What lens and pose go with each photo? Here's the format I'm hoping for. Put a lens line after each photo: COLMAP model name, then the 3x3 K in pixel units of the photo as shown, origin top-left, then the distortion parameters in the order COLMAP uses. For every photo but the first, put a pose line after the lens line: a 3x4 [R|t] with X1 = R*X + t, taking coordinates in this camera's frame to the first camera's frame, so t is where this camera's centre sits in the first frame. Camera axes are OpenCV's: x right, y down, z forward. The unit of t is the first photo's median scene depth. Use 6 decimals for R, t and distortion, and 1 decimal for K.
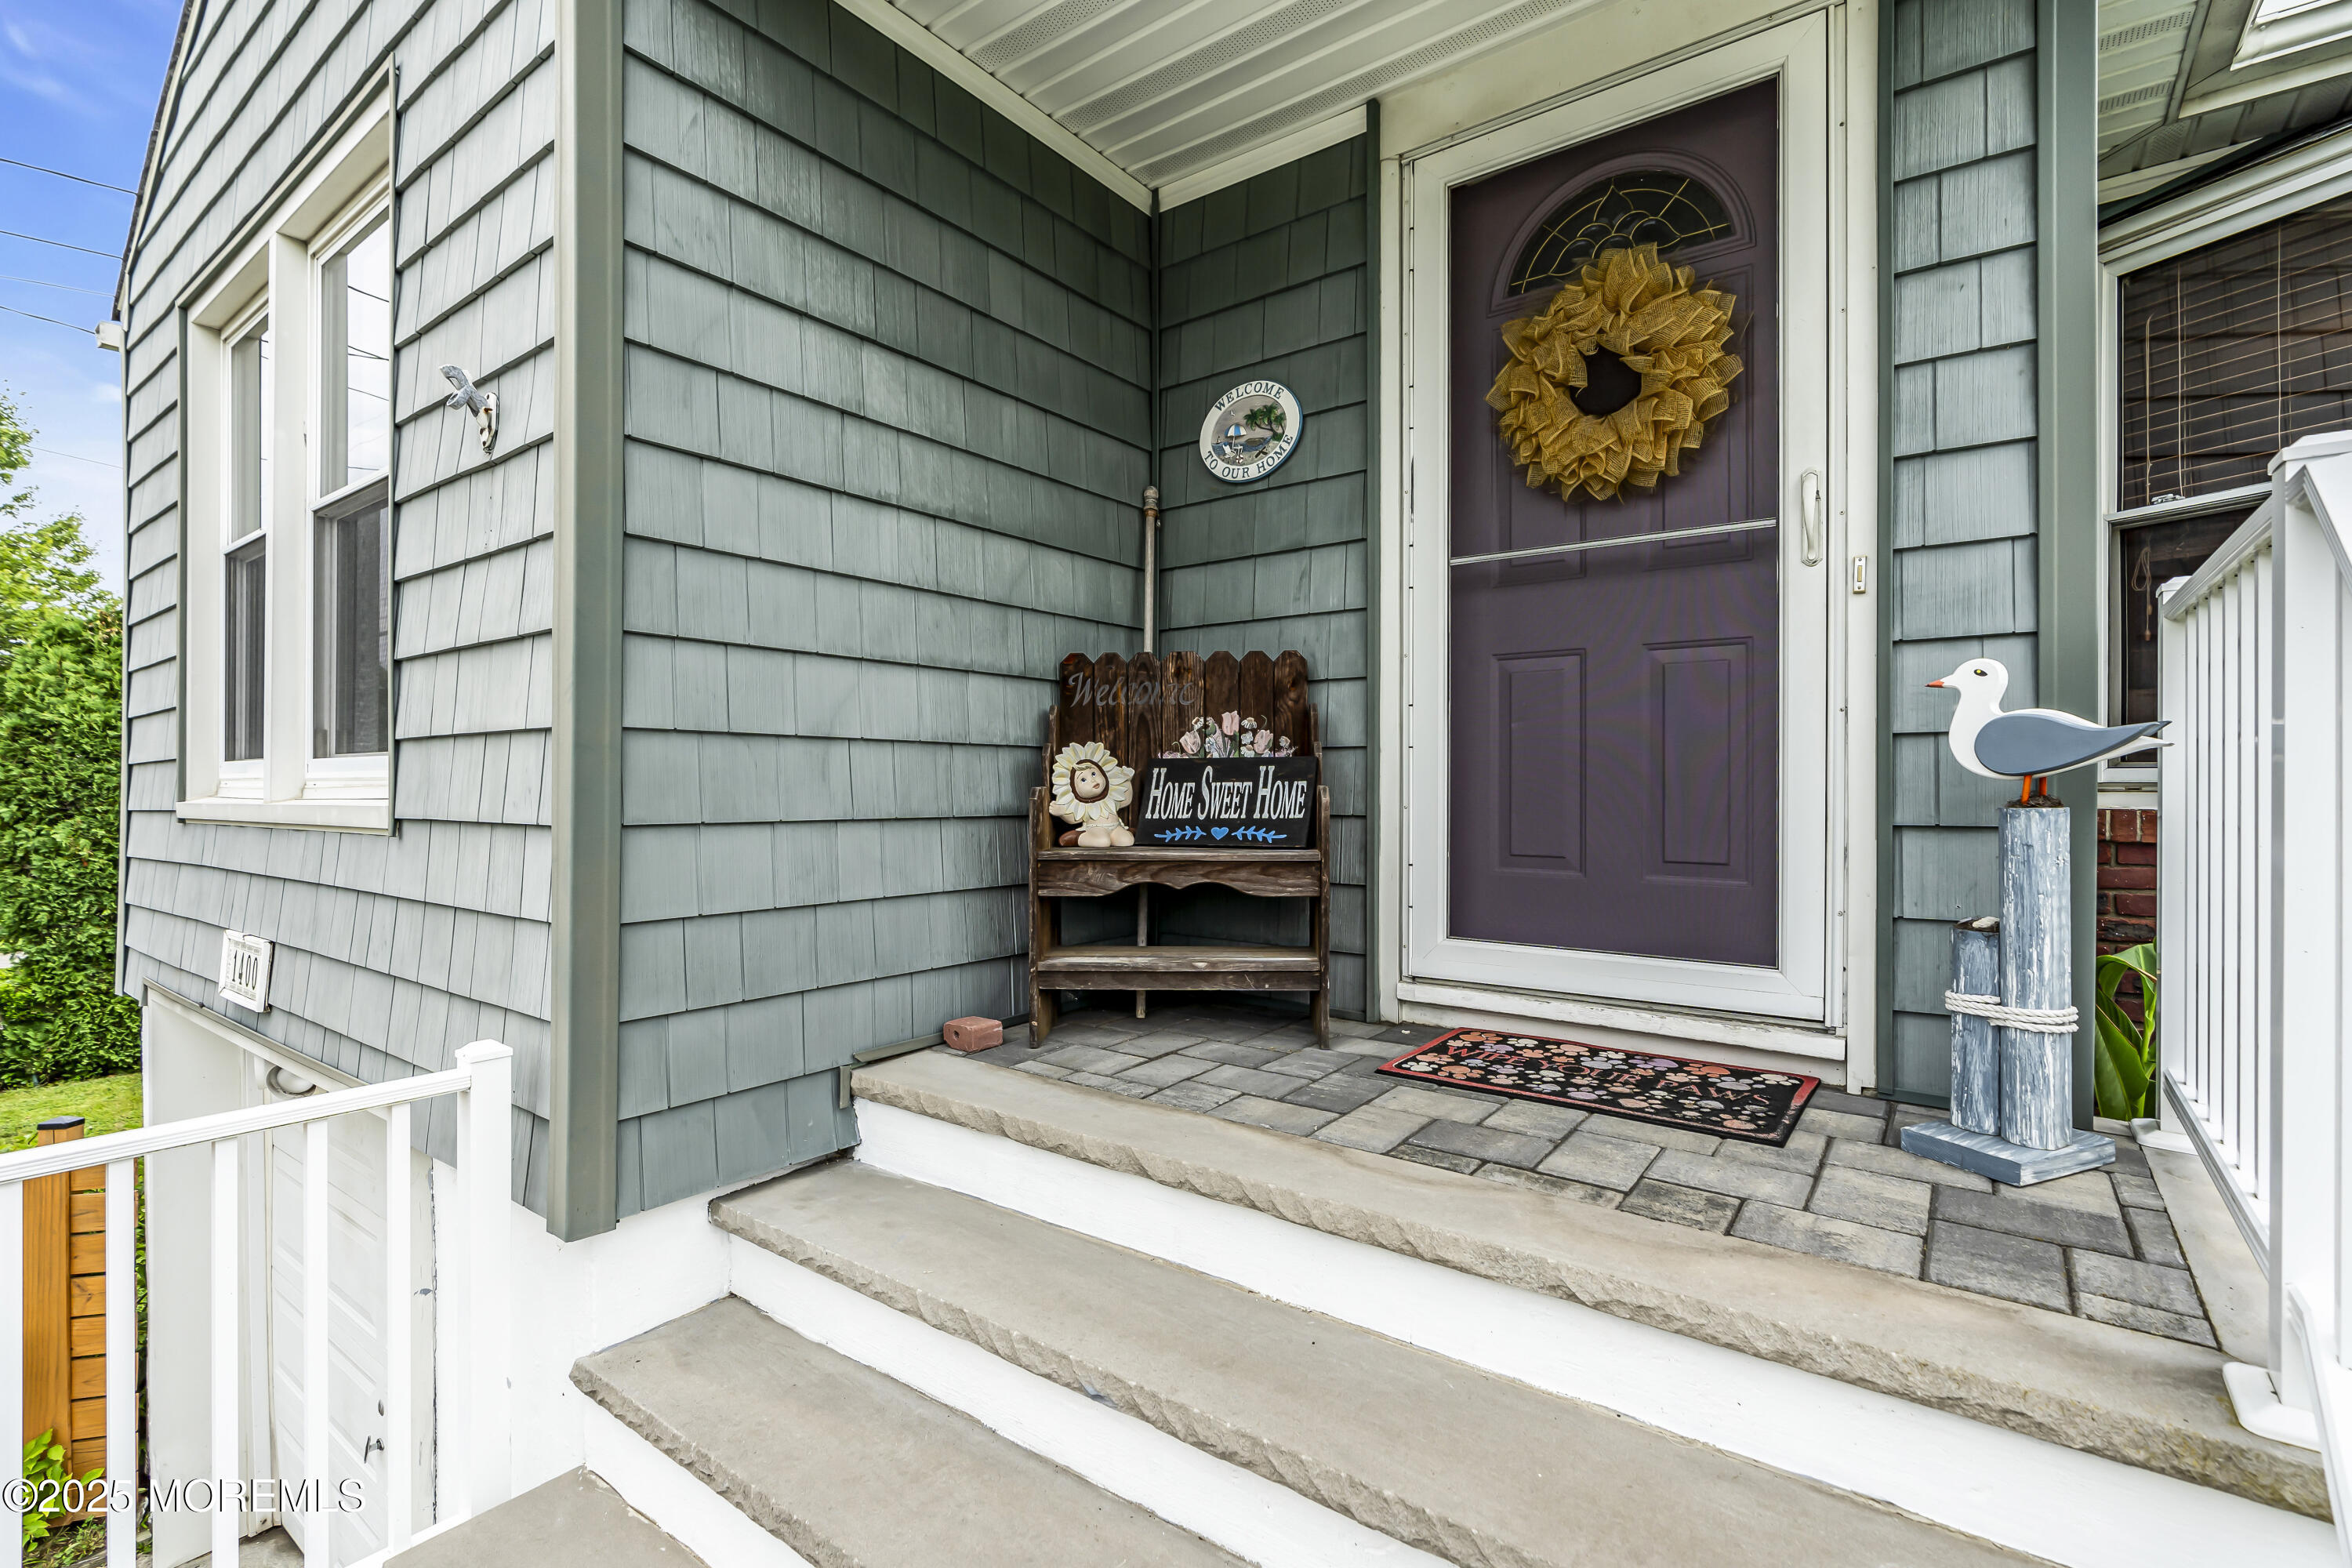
lens RADIAL K [[1073.4, 0, 1190.2], [0, 1073.4, 778.9], [0, 0, 1]] dist [-0.004777, 0.000067]
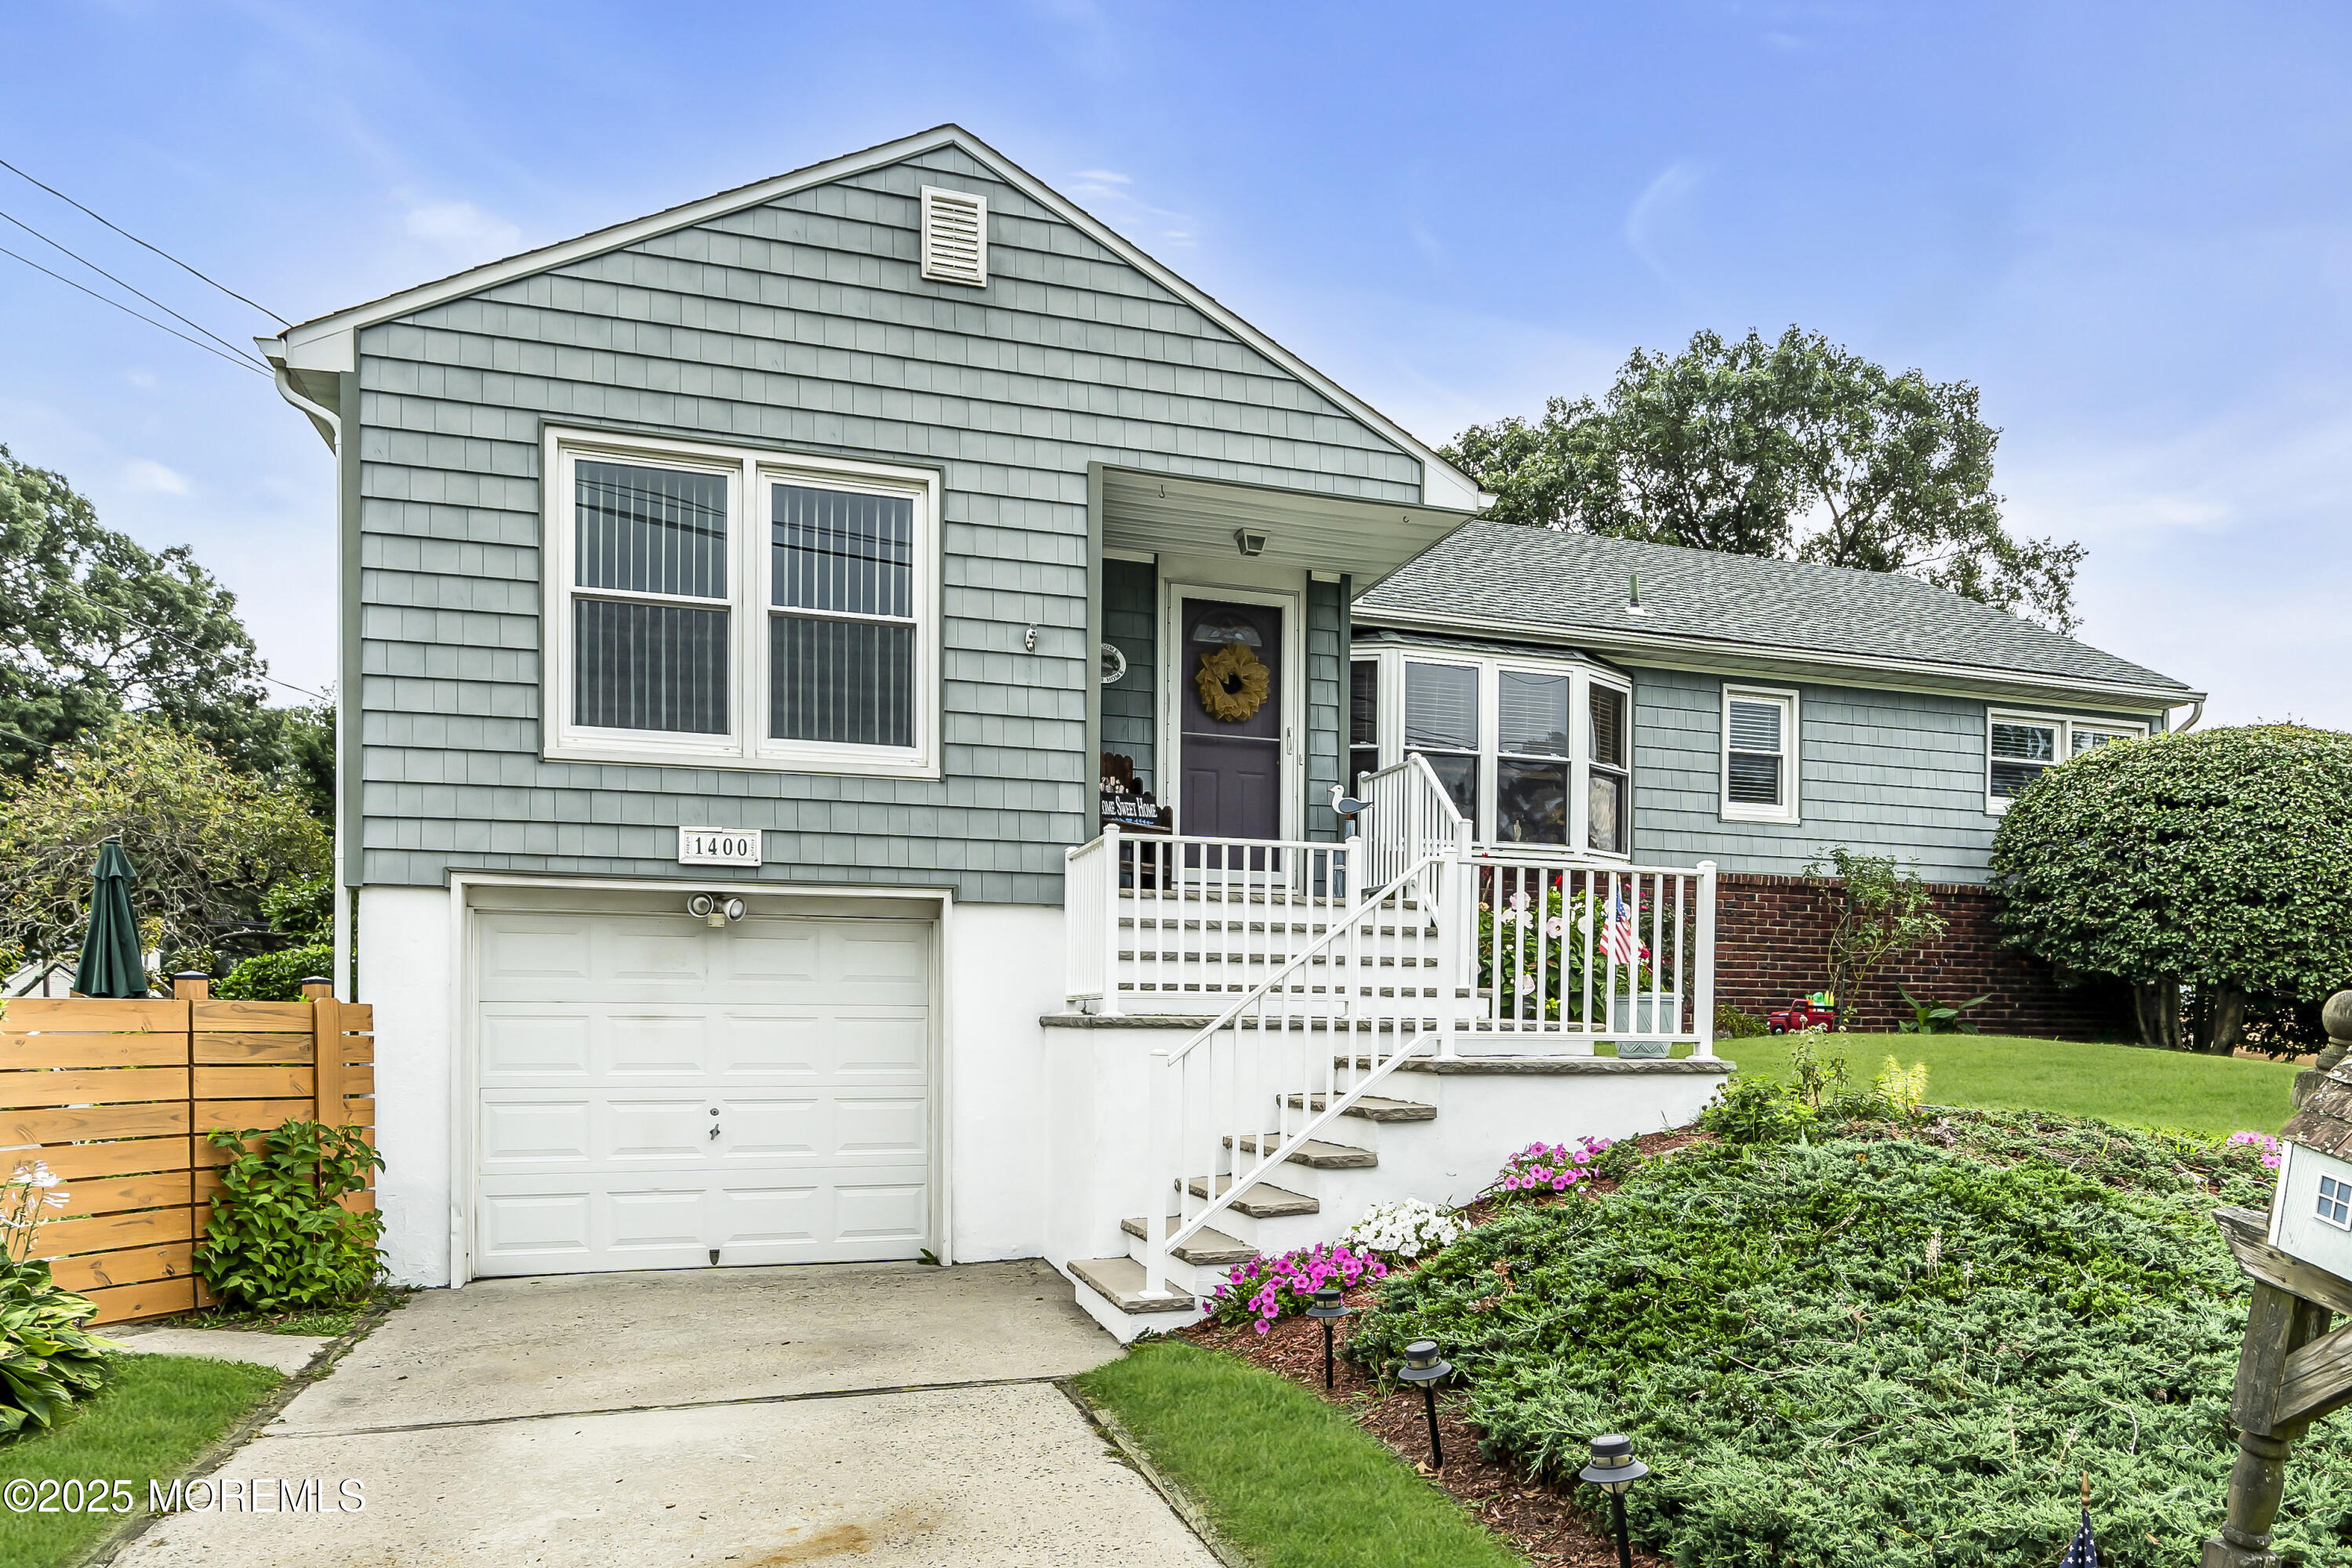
lens RADIAL K [[1695.2, 0, 1359.1], [0, 1695.2, 1045.0], [0, 0, 1]] dist [-0.003439, -0.001270]
pose [[0.536690, -0.004448, 0.843768, -3.184586], [-0.012413, 0.999836, 0.013166, 0.538824], [-0.843688, -0.017540, 0.536547, -1.743448]]
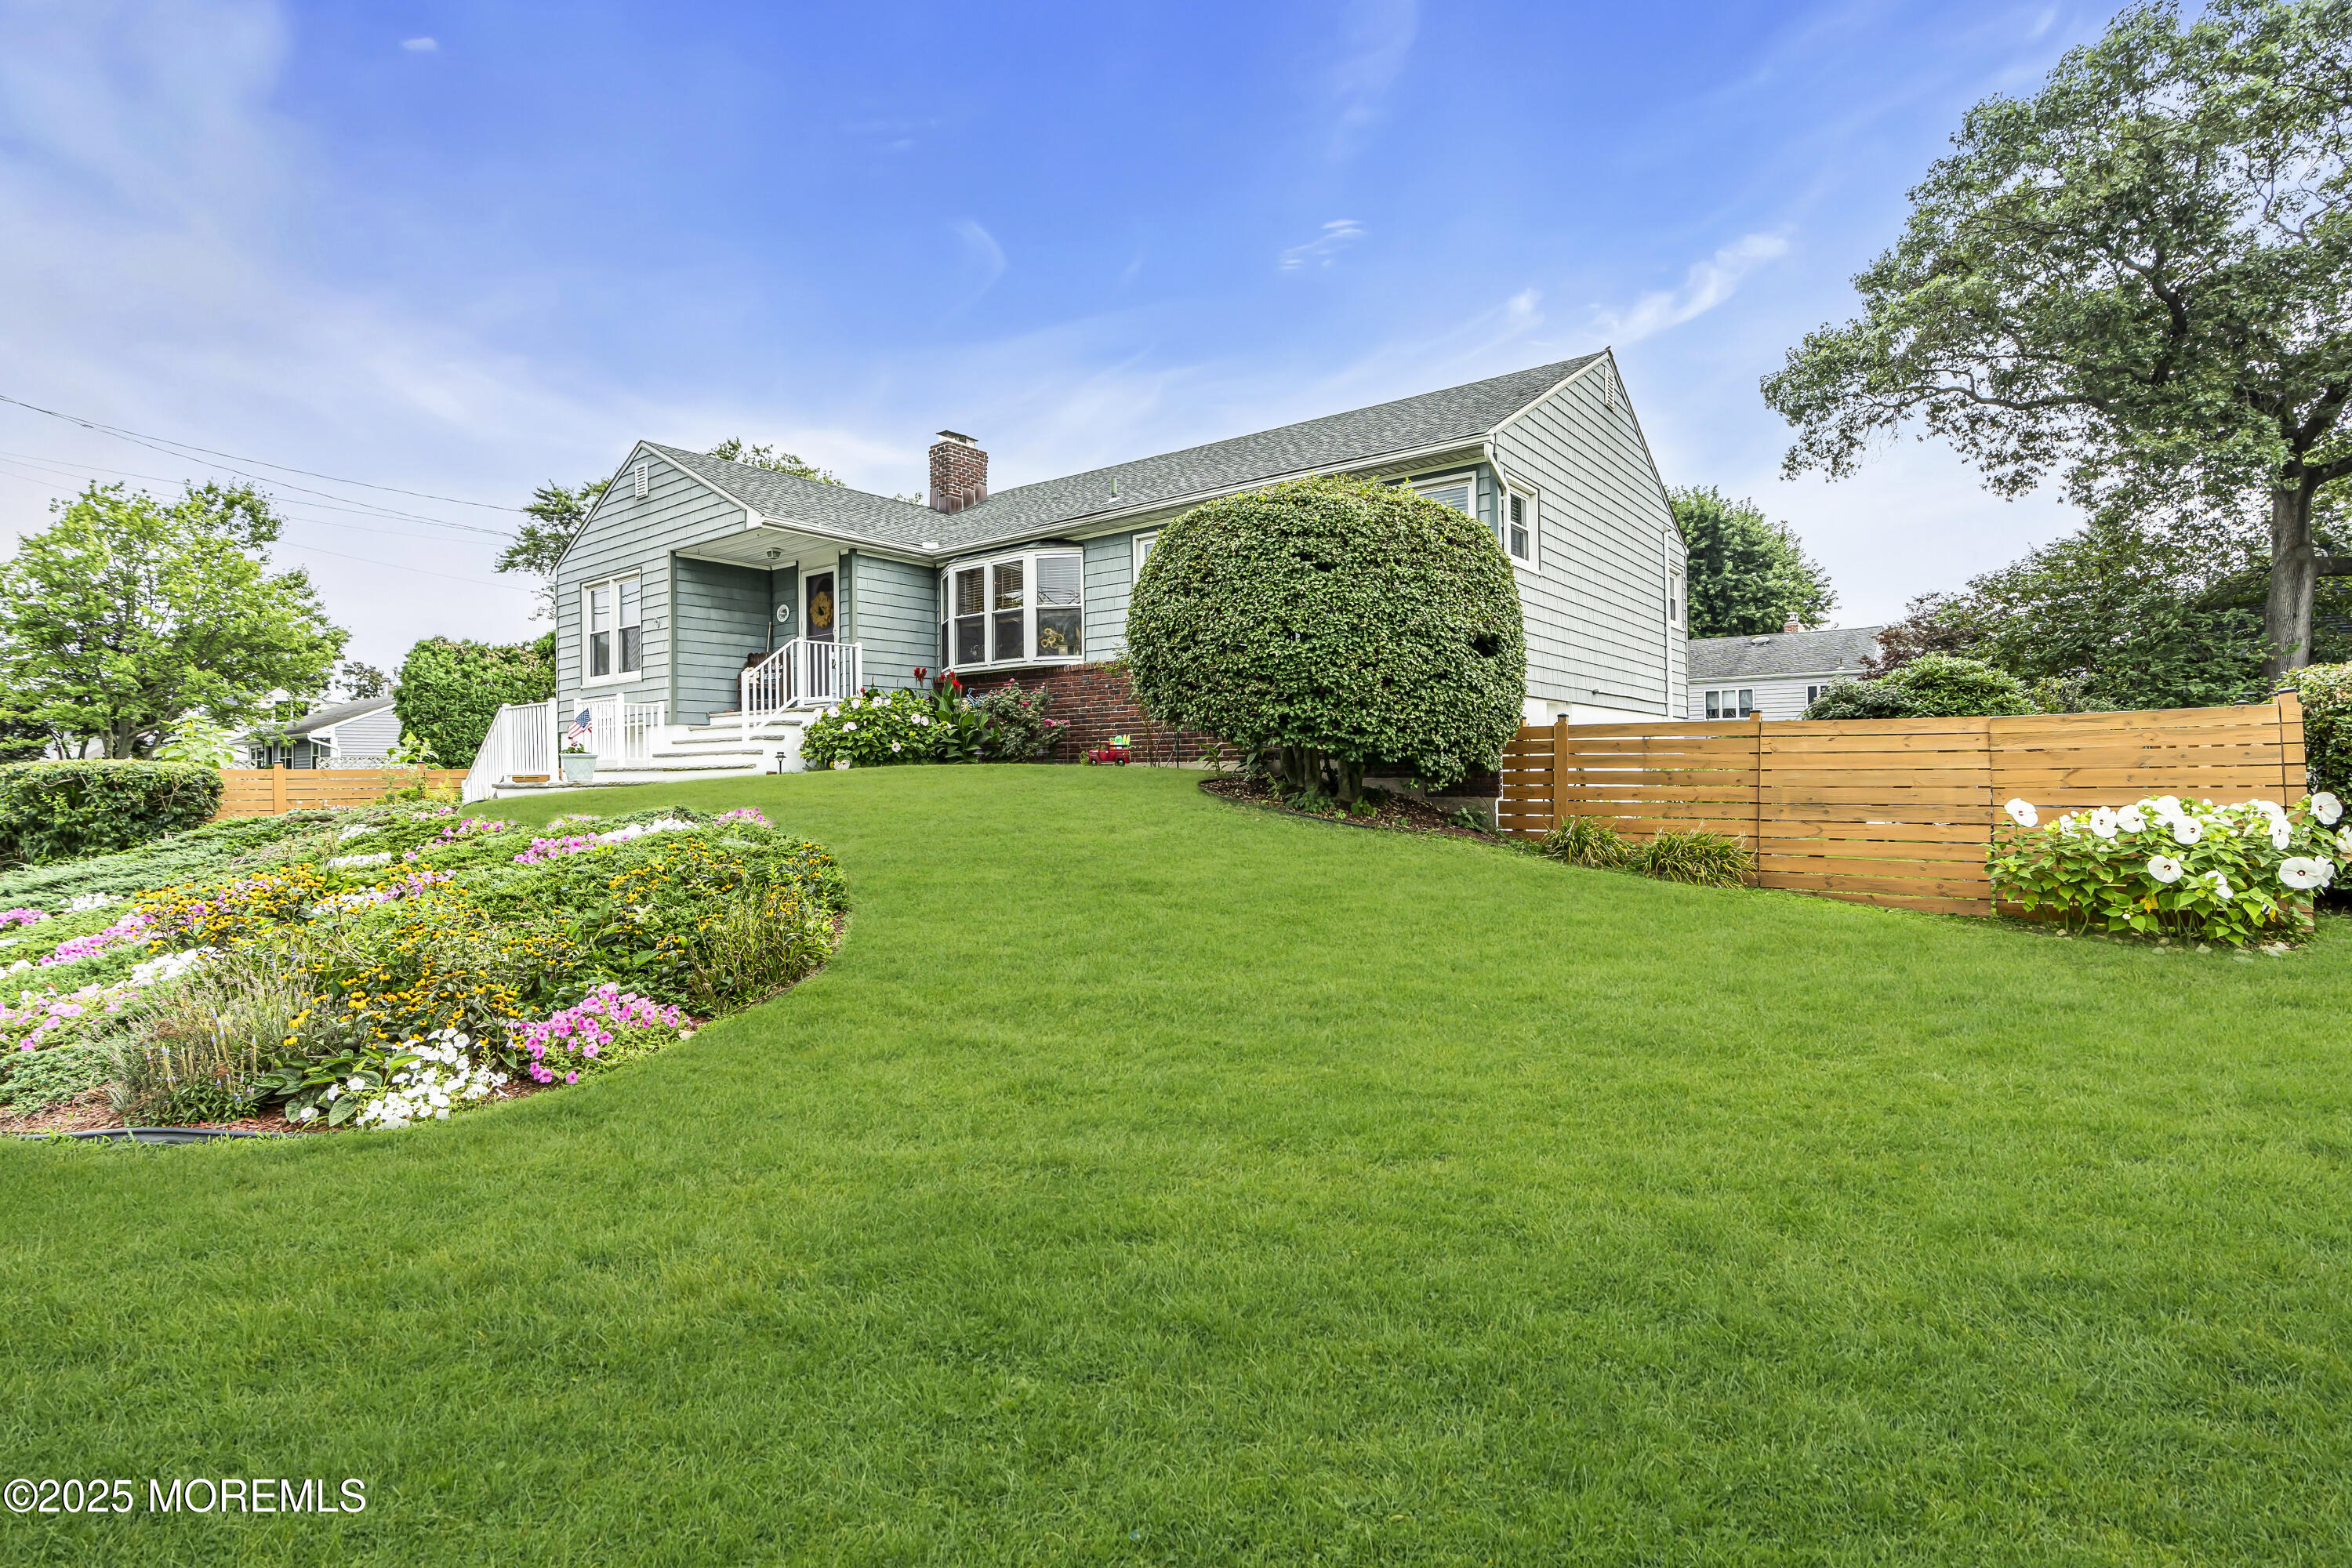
lens RADIAL K [[1073.4, 0, 1188.1], [0, 1073.4, 766.1], [0, 0, 1]] dist [-0.004777, 0.000067]
pose [[0.999858, -0.016782, -0.001778, 2.431342], [0.016788, 0.999853, 0.003435, 0.558606], [0.001720, -0.003465, 0.999993, -5.181107]]
